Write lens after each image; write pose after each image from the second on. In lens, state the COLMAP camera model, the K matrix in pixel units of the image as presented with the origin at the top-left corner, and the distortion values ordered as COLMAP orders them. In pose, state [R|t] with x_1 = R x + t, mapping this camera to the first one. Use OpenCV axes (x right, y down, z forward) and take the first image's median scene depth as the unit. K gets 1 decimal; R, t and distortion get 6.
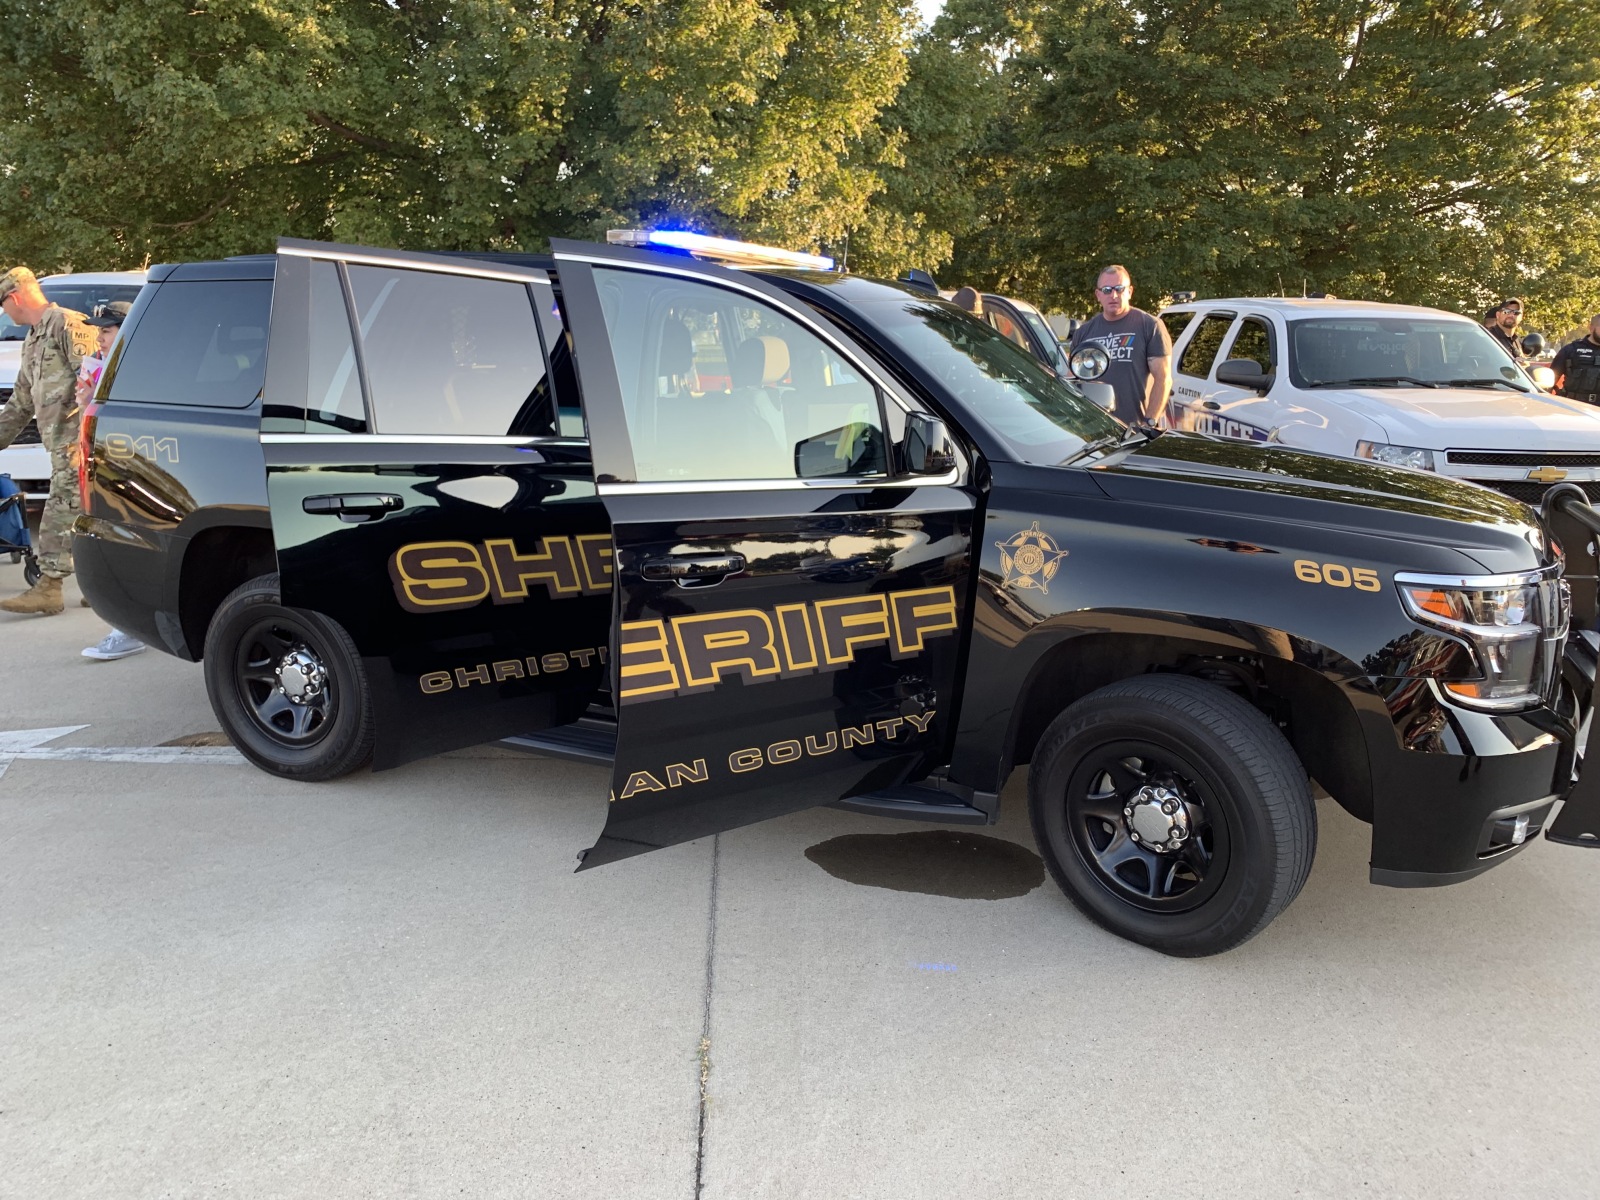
lens RADIAL K [[1208.8, 0, 802.8], [0, 1208.8, 592.9], [0, 0, 1]] dist [0.004328, -0.003279]
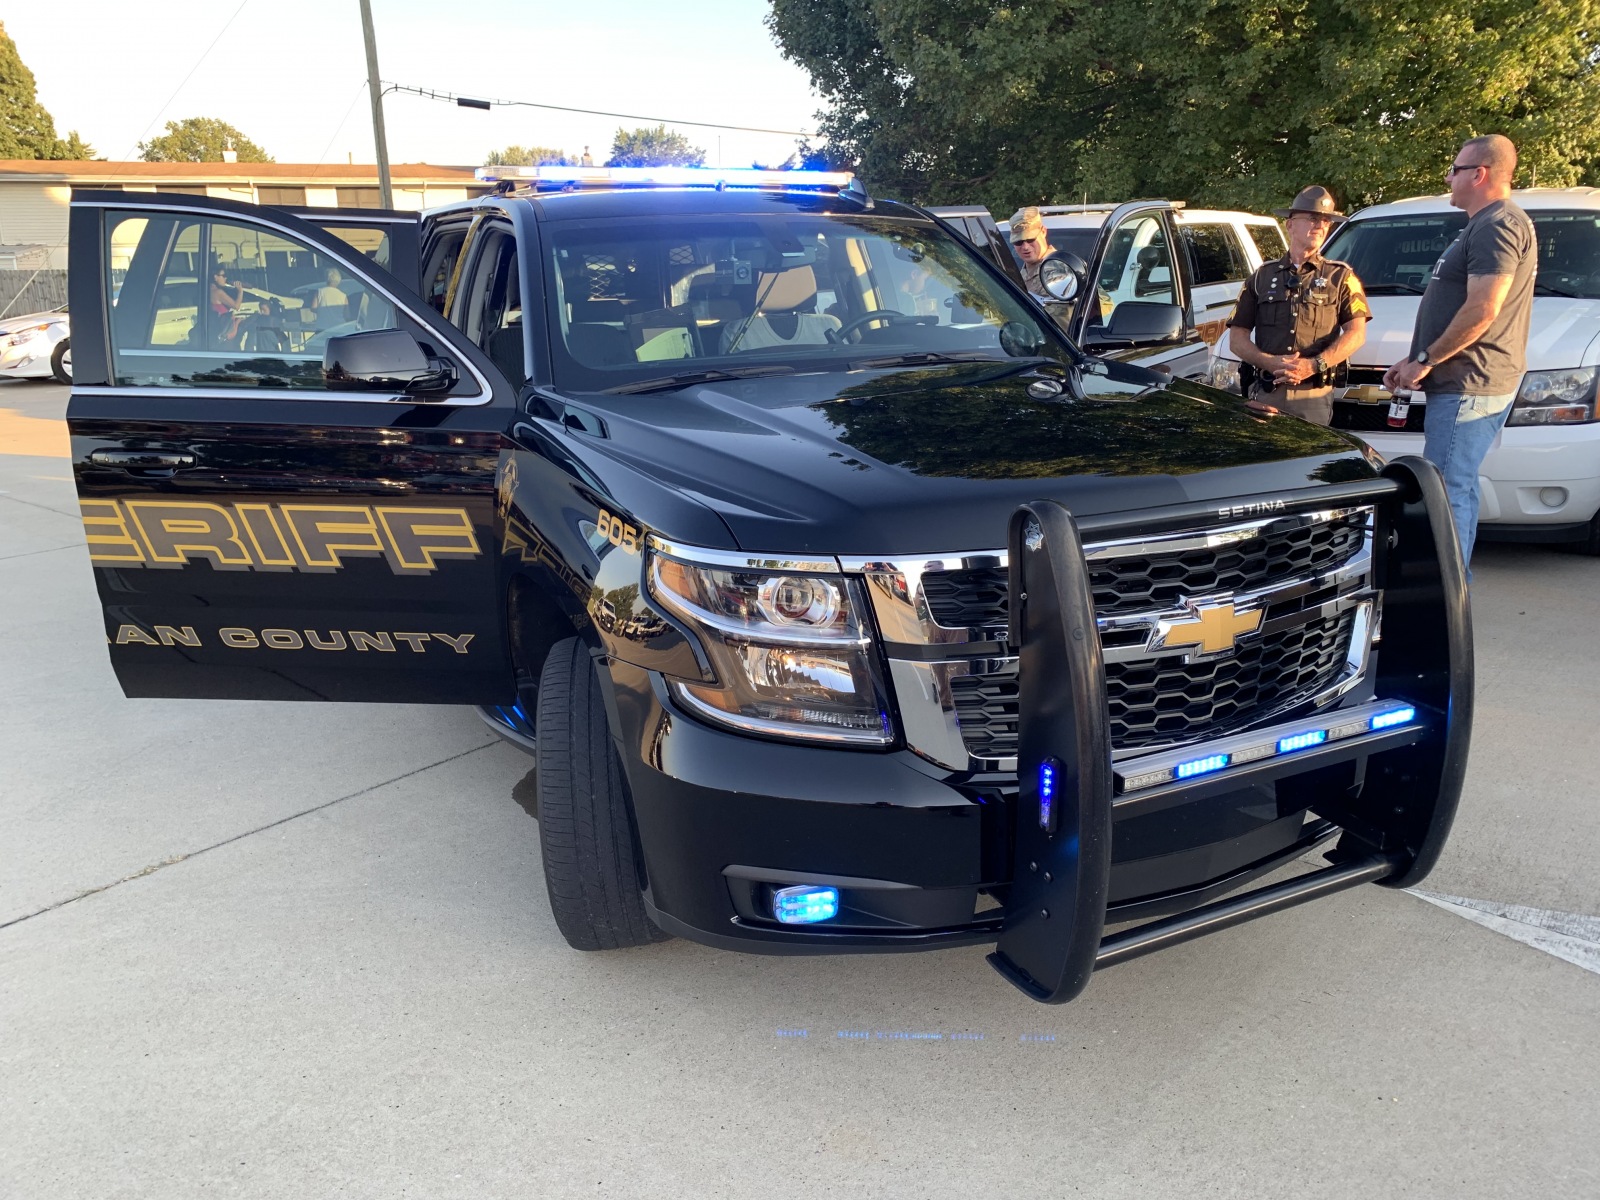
lens RADIAL K [[1208.8, 0, 794.6], [0, 1208.8, 600.8], [0, 0, 1]] dist [0.004328, -0.003279]
pose [[0.752565, 0.138744, -0.643736, 1.017483], [-0.105917, 0.990328, 0.089622, -0.051161], [0.649944, 0.000736, 0.759982, 0.439644]]
